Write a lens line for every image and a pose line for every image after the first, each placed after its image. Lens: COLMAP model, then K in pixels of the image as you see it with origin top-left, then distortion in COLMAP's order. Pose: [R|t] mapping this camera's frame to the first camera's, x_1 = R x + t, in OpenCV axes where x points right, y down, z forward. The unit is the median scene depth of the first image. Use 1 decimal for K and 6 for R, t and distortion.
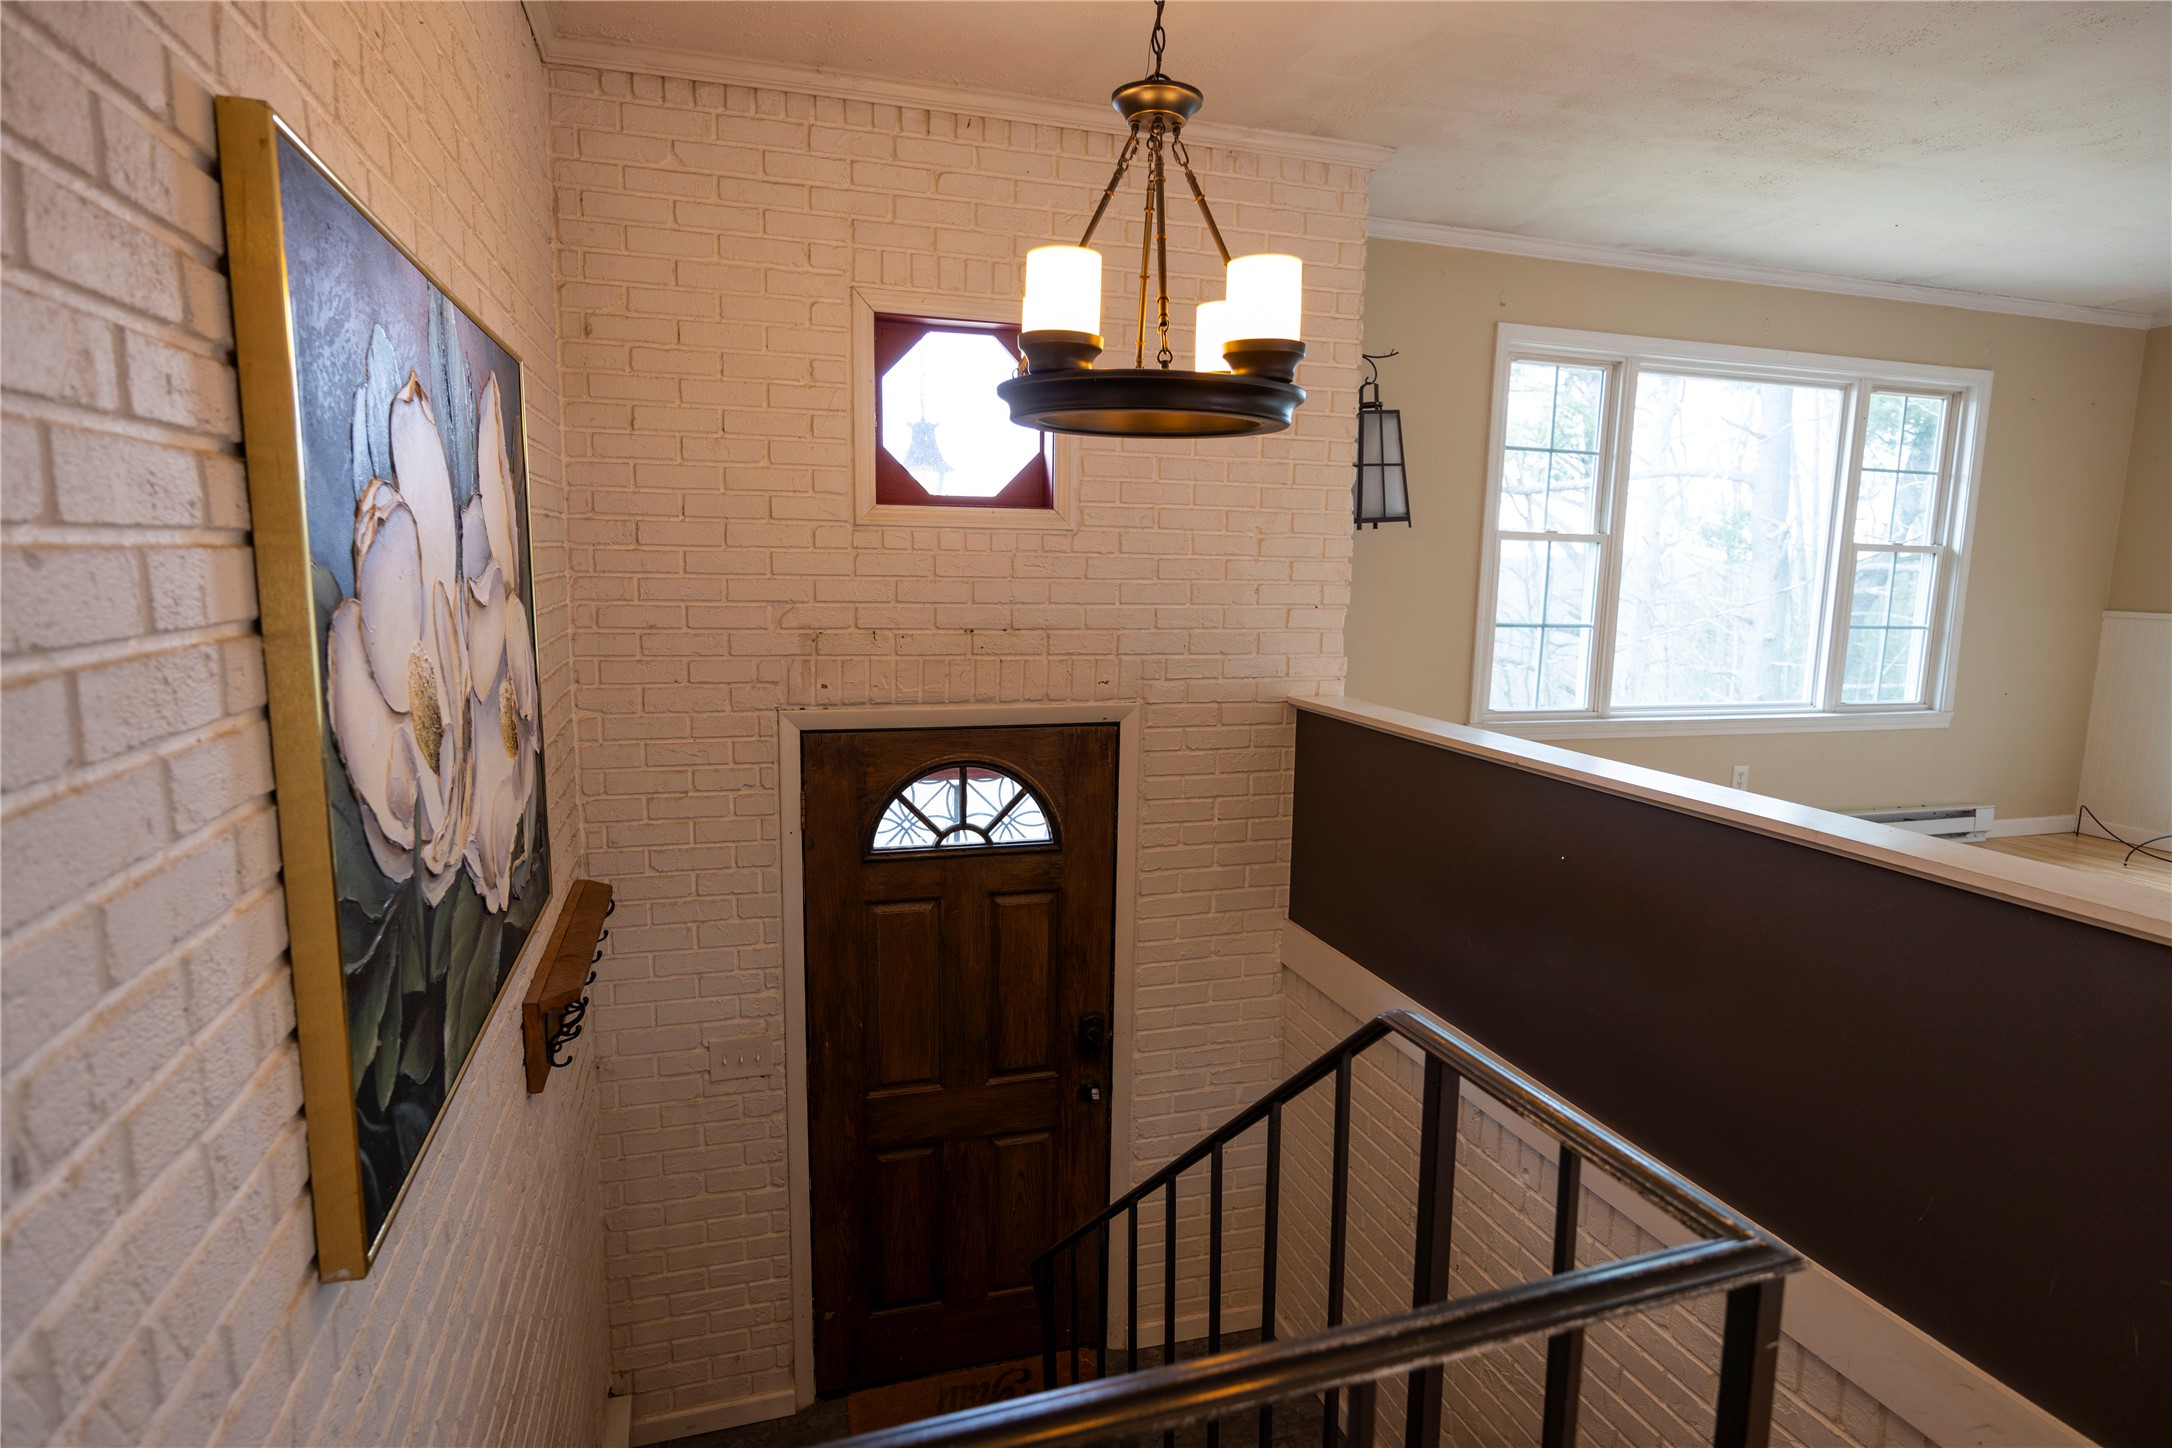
lens RADIAL K [[1176.5, 0, 1088.8], [0, 1176.5, 736.0], [0, 0, 1]] dist [-0.006216, -0.001325]
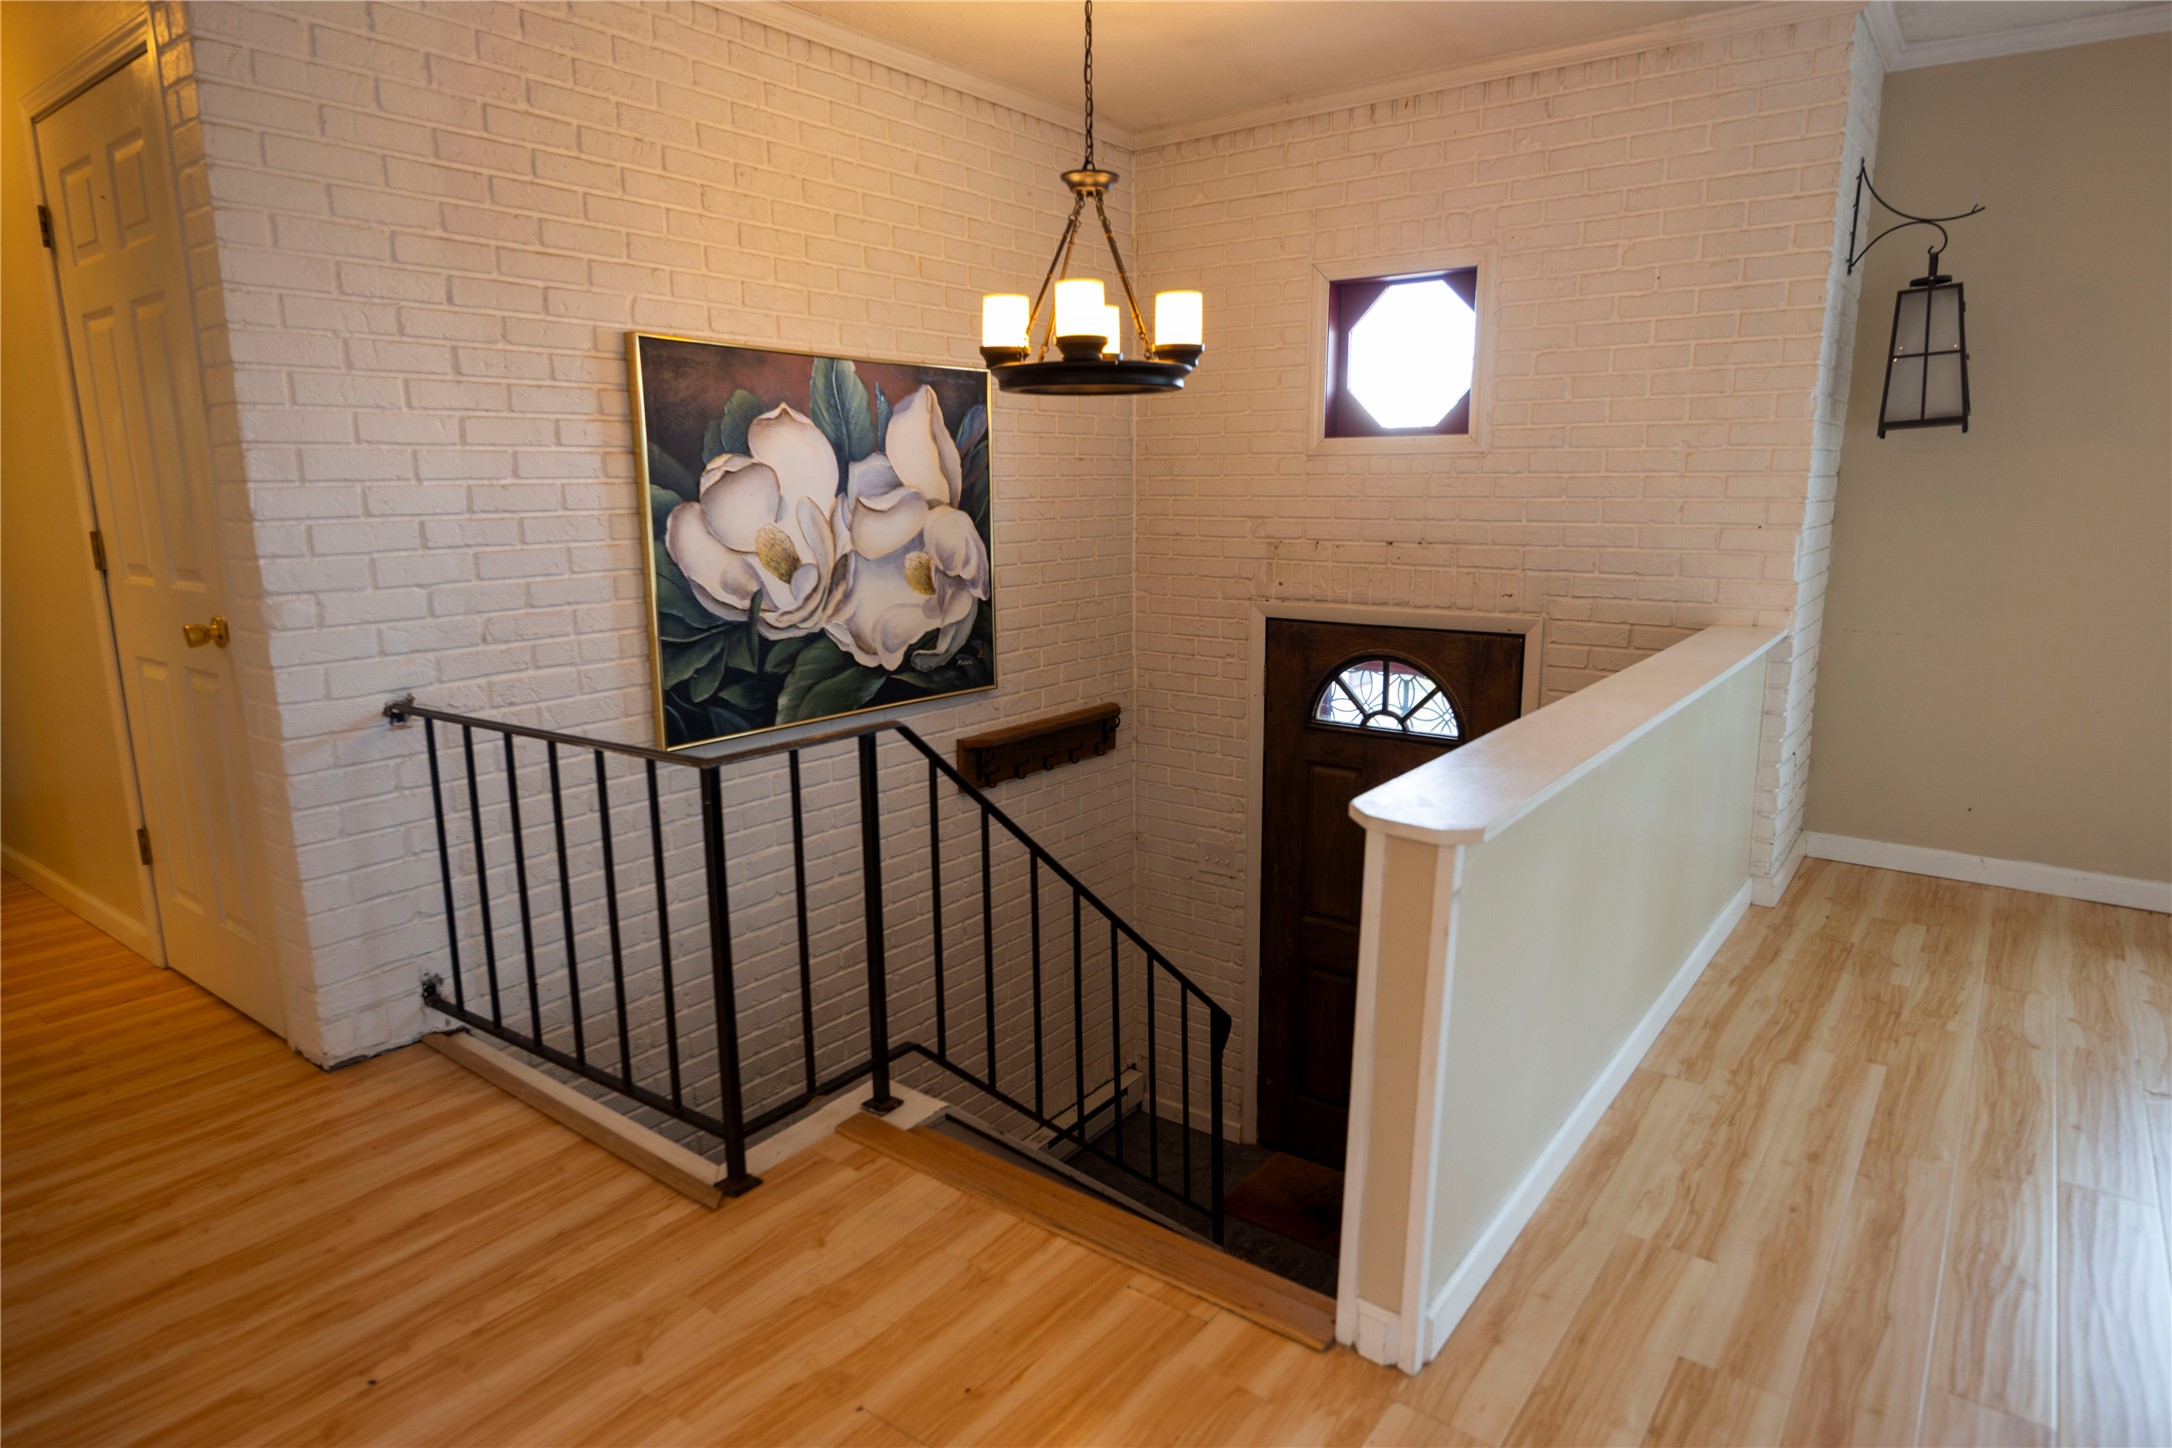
lens RADIAL K [[1255.3, 0, 1085.5], [0, 1255.3, 740.4], [0, 0, 1]] dist [-0.013988, 0.000998]
pose [[0.575936, 0.144276, -0.804663, 0.739767], [-0.107673, 0.989116, 0.100282, 0.011777], [0.810373, 0.028884, 0.585202, 0.031598]]
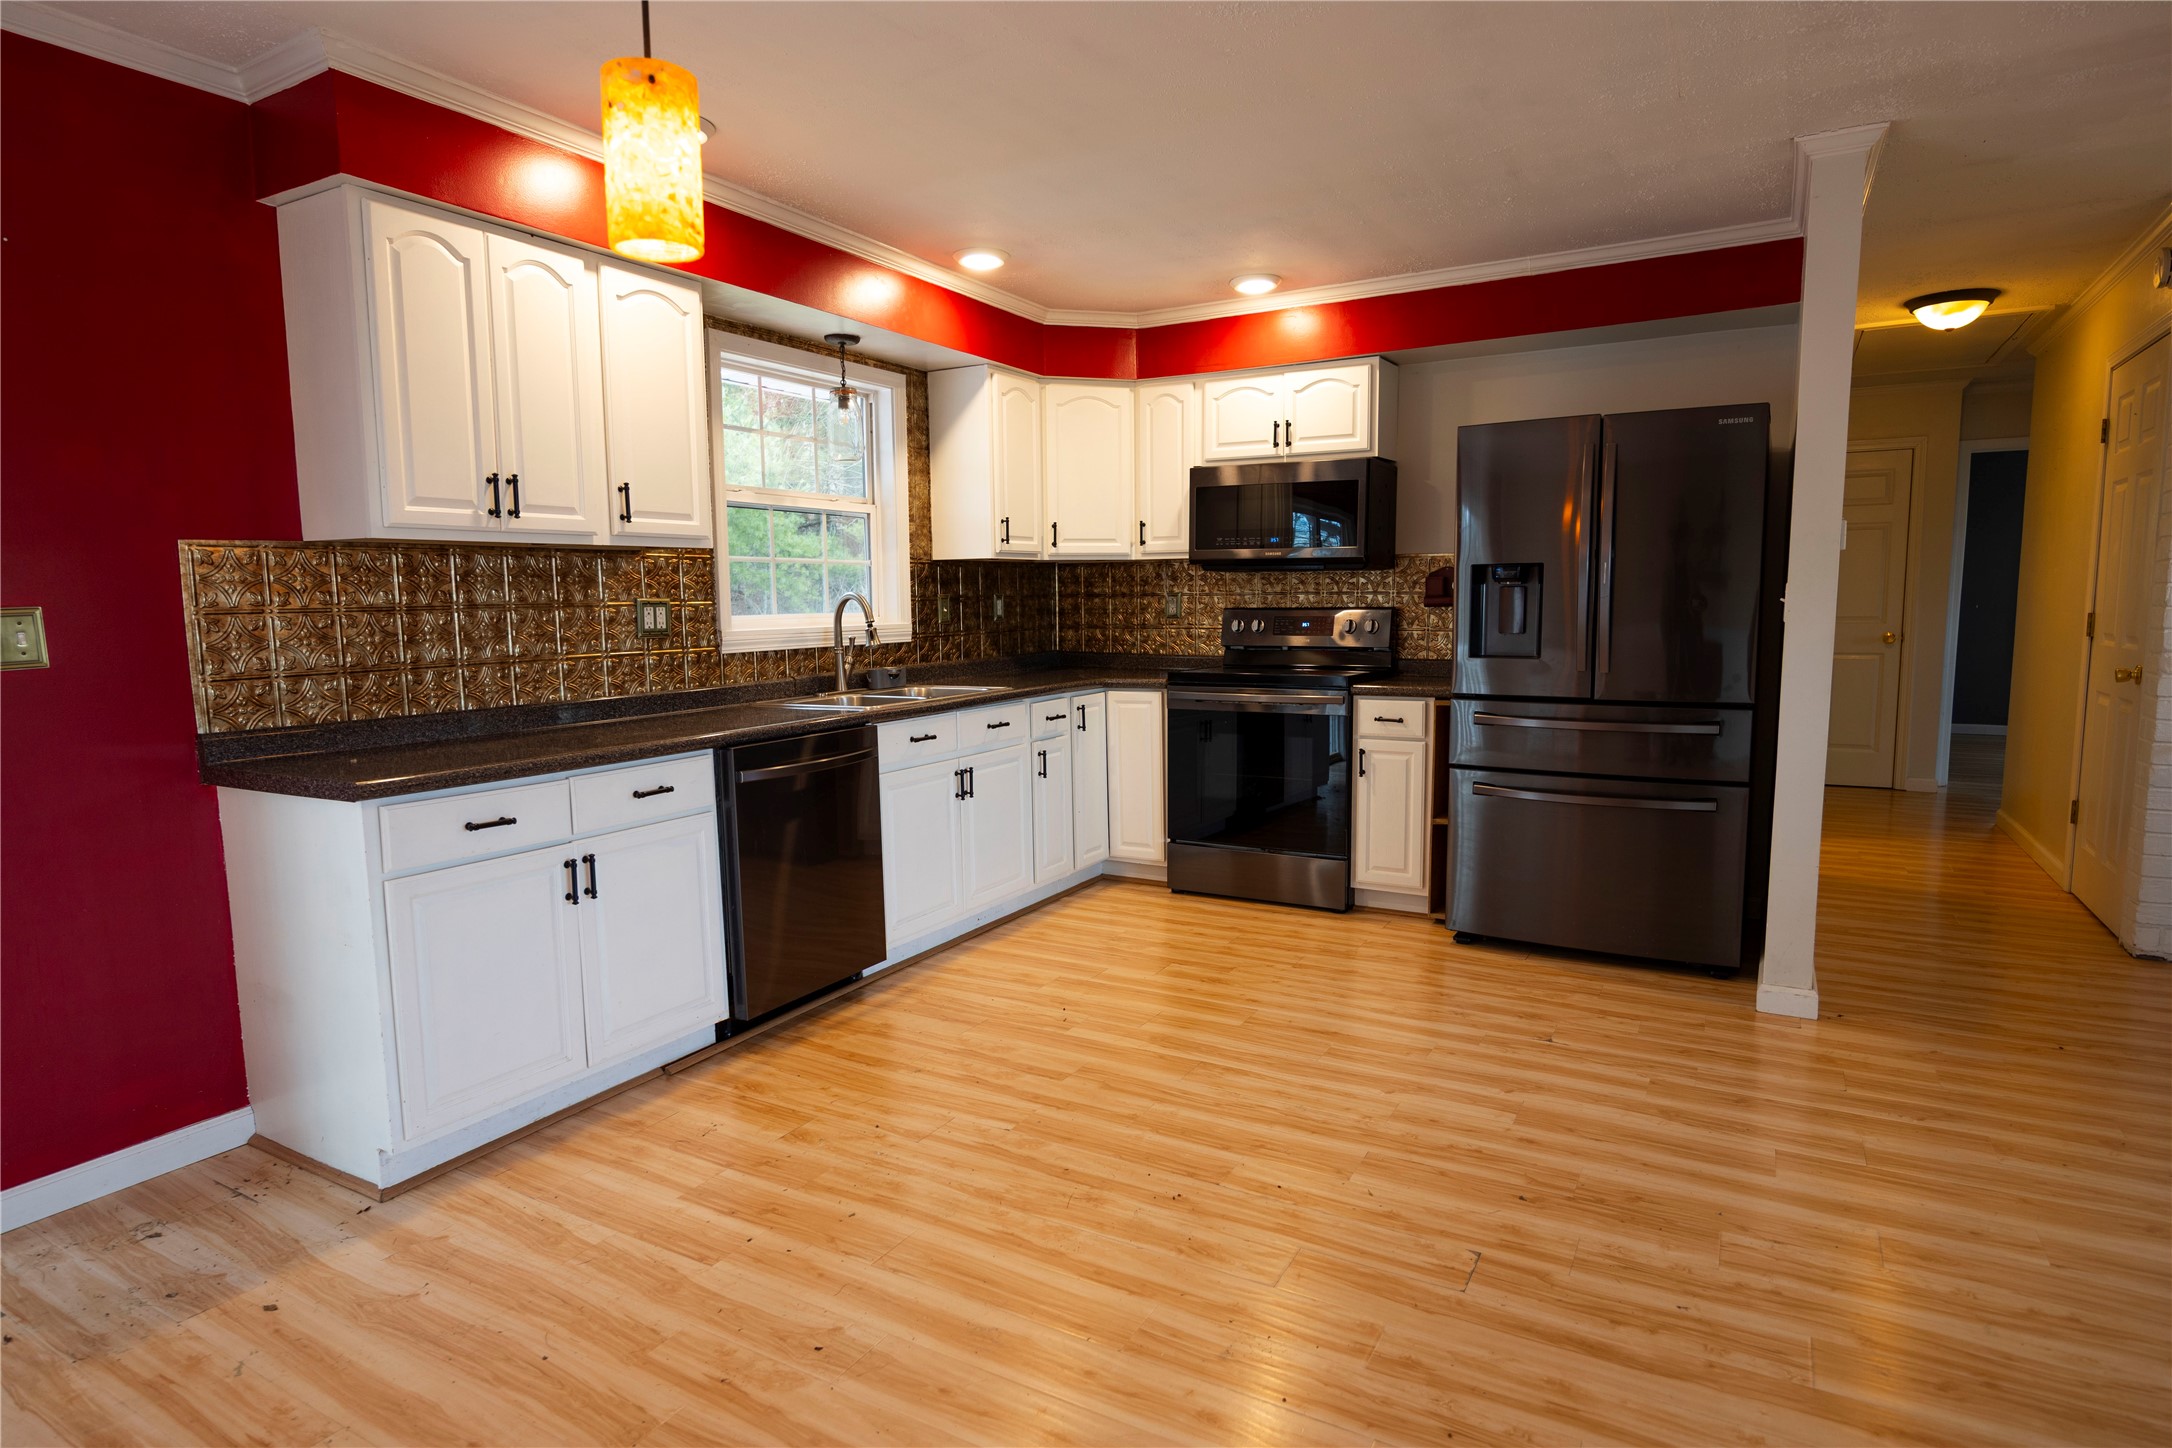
lens RADIAL K [[1176.5, 0, 1084.9], [0, 1176.5, 725.8], [0, 0, 1]] dist [-0.006216, -0.001325]
pose [[-0.737082, 0.065698, -0.672603, 1.372586], [-0.102707, 0.972813, 0.207574, -0.004445], [0.667953, 0.222080, -0.710295, 0.187148]]
